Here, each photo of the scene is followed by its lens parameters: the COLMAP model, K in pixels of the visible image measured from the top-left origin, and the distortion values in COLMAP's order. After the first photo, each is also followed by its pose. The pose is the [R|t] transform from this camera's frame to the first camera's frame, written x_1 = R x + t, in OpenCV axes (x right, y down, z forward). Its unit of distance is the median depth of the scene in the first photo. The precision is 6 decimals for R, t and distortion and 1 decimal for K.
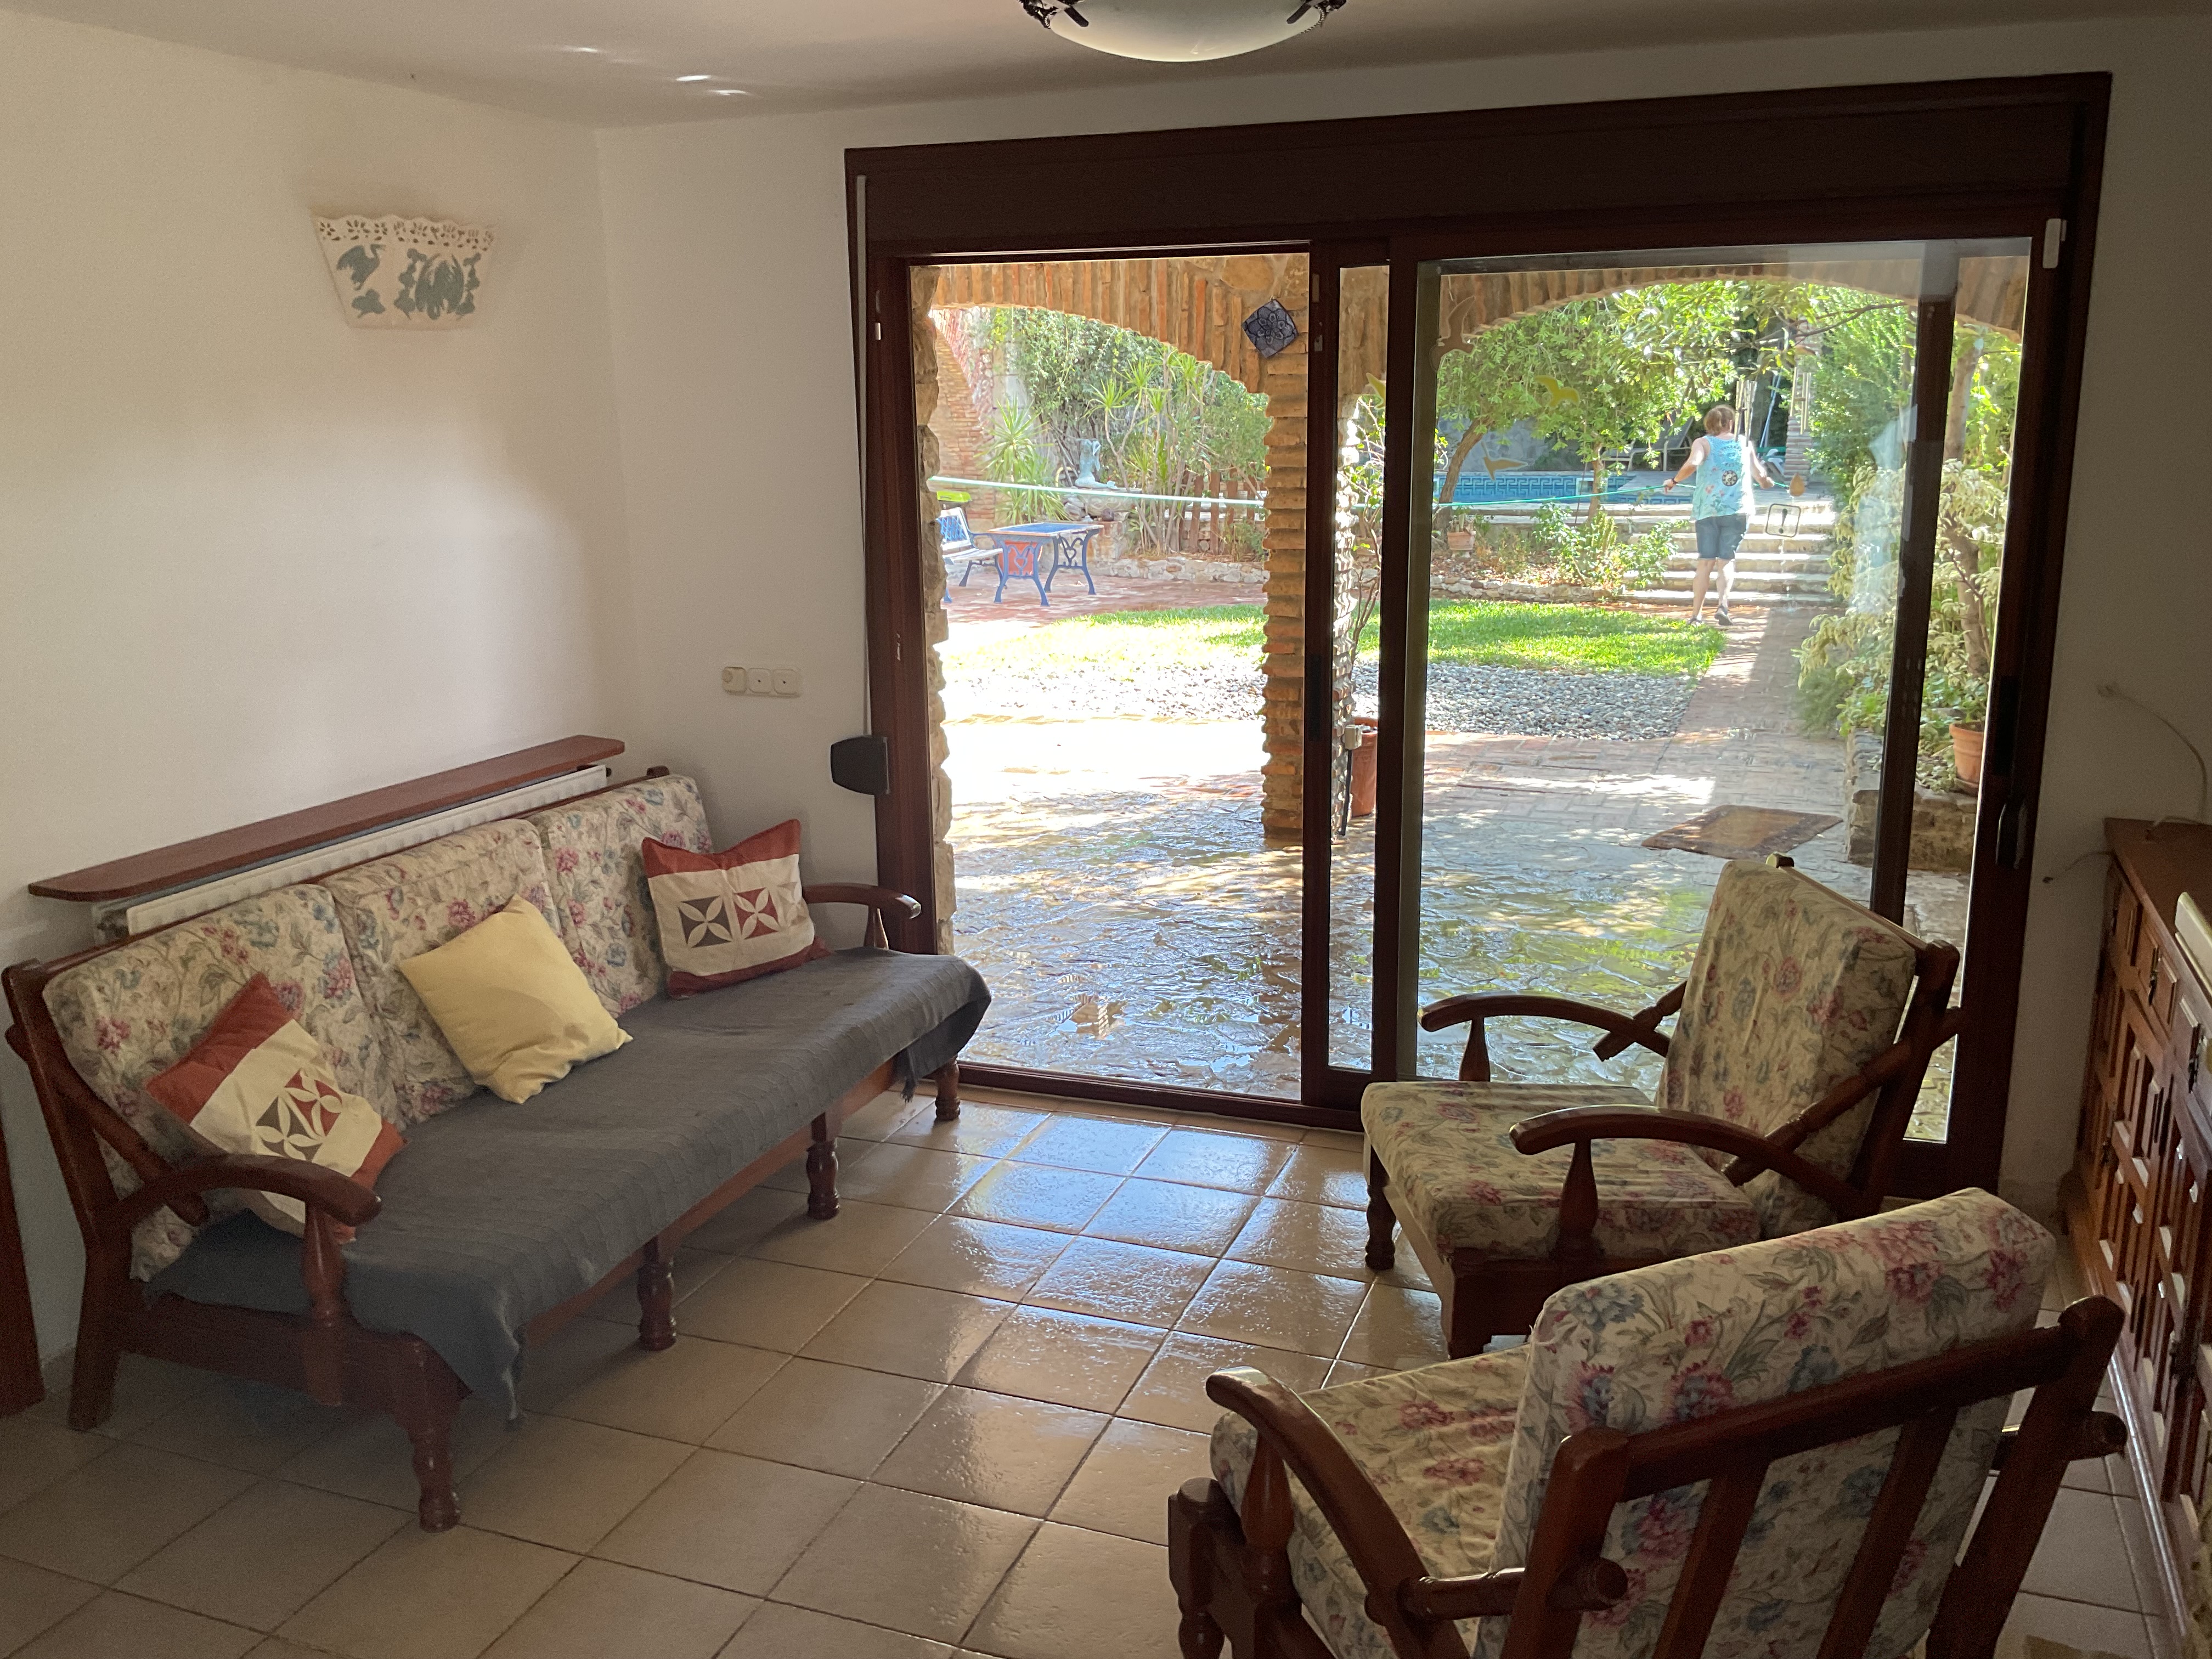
lens RADIAL K [[1811.8, 0, 1106.0], [0, 1811.8, 829.5], [0, 0, 1]] dist [0.077948, -0.138453]
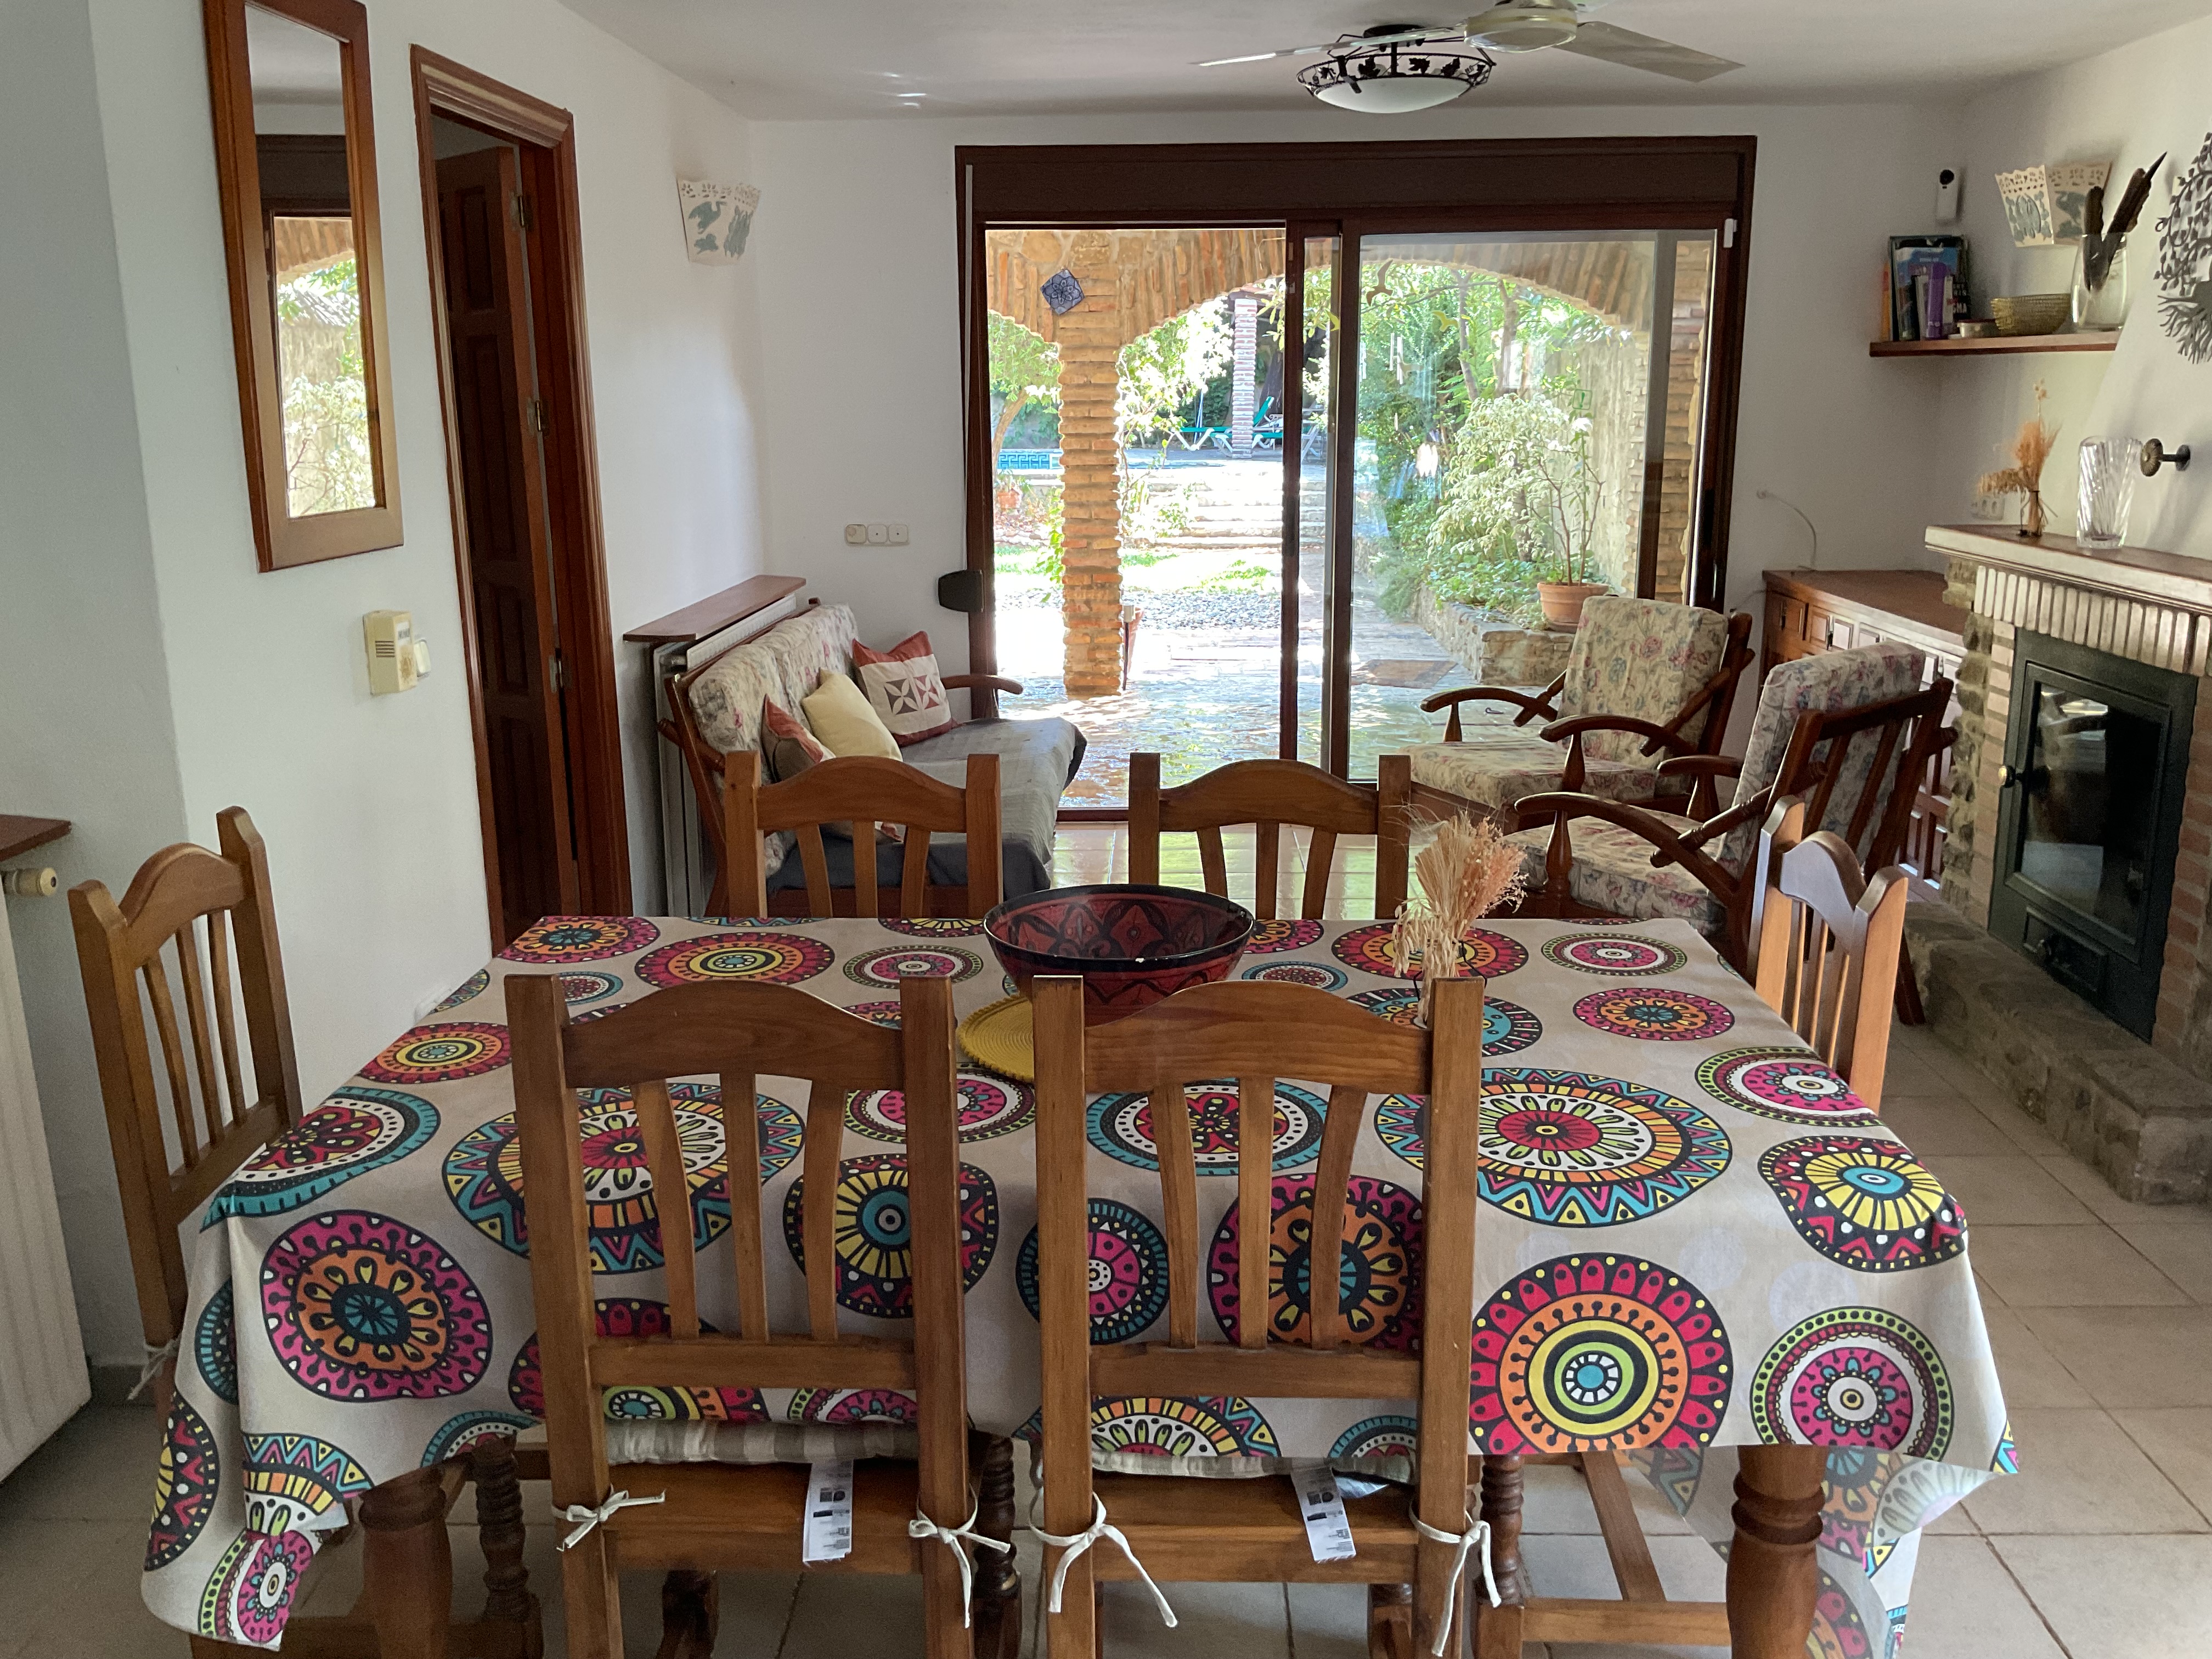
lens RADIAL K [[1811.8, 0, 1106.0], [0, 1811.8, 829.5], [0, 0, 1]] dist [0.077948, -0.138453]
pose [[0.944459, -0.074829, 0.319995, -0.595720], [0.074221, 0.997142, 0.014113, 0.163970], [-0.320137, 0.010421, 0.947314, -0.421573]]
